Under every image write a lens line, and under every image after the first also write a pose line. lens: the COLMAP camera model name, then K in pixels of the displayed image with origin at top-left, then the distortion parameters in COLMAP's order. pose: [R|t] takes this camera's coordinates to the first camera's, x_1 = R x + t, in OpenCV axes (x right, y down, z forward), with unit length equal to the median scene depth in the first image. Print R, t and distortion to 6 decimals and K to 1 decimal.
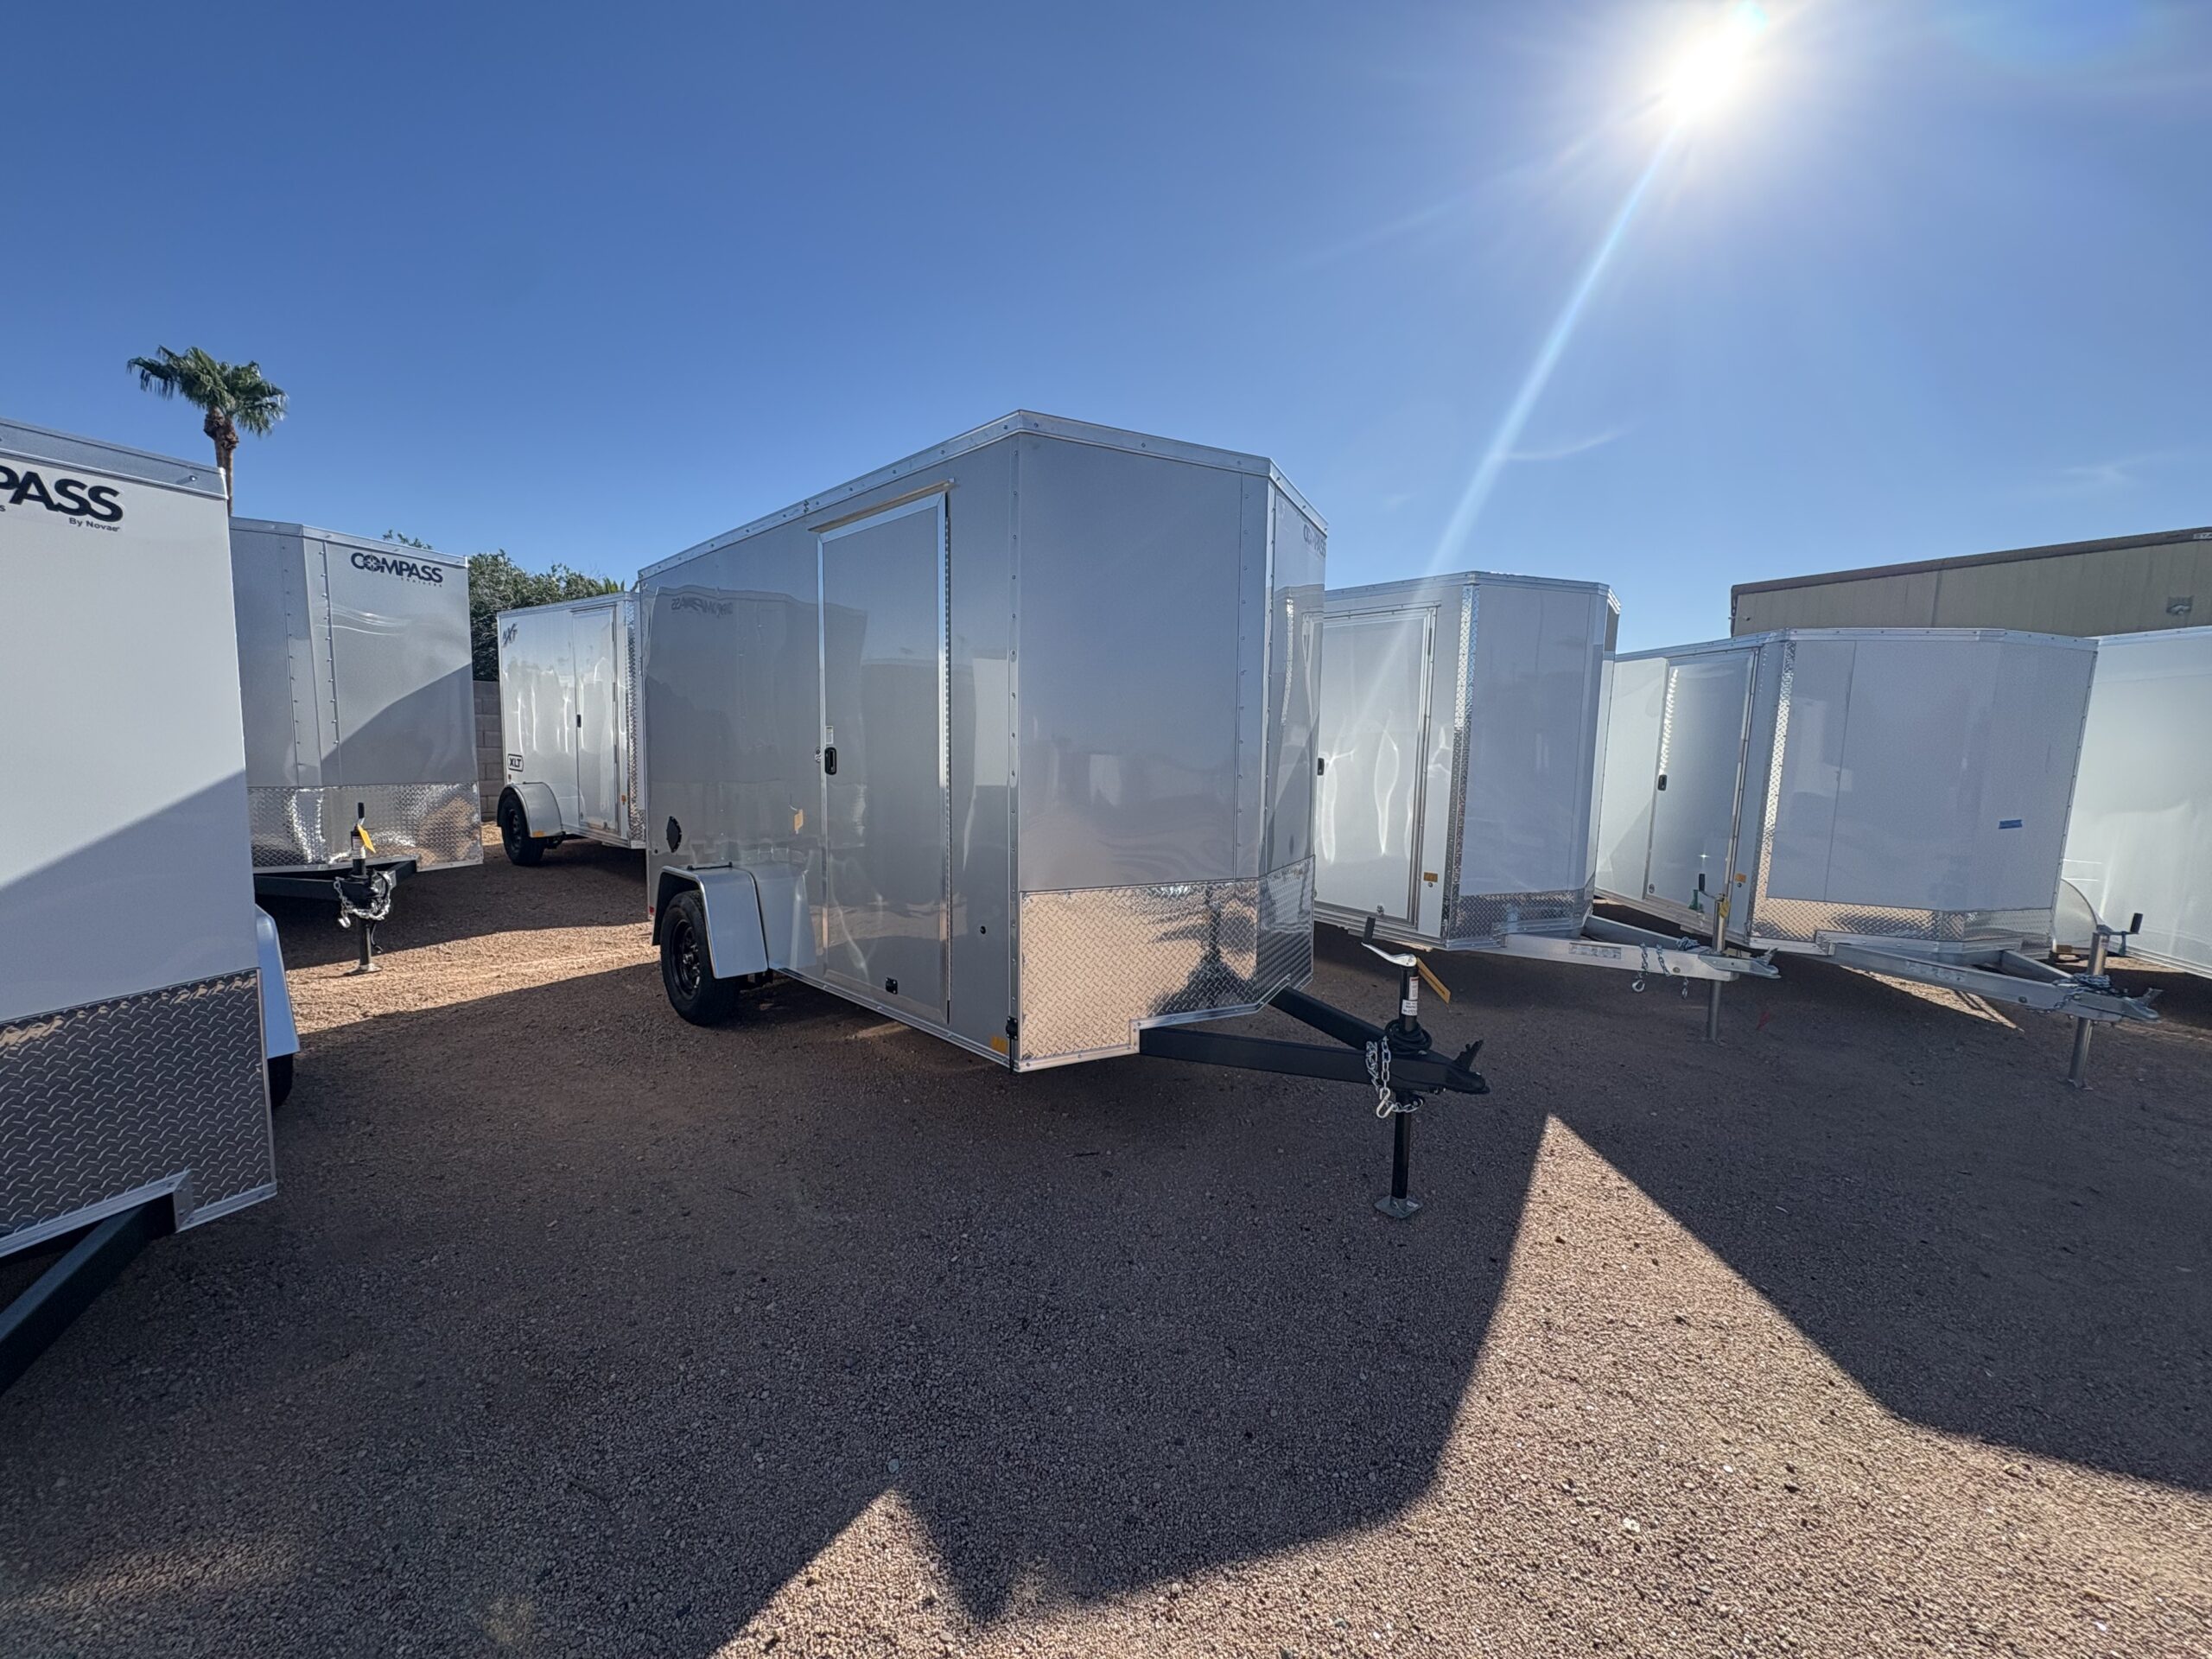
lens RADIAL K [[886.8, 0, 1106.0], [0, 886.8, 829.5], [0, 0, 1]] dist [0.001729, 0.000134]
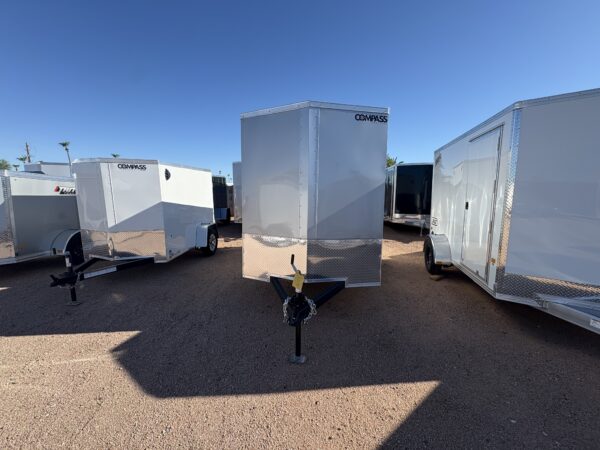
lens RADIAL K [[240.5, 0, 300.0], [0, 240.5, 225.0], [0, 0, 1]] dist [0.001729, 0.000134]
pose [[0.592710, 0.084343, -0.800988, 0.919697], [-0.070182, 0.996127, 0.052957, -0.042375], [0.802352, 0.024827, 0.596334, 0.540435]]
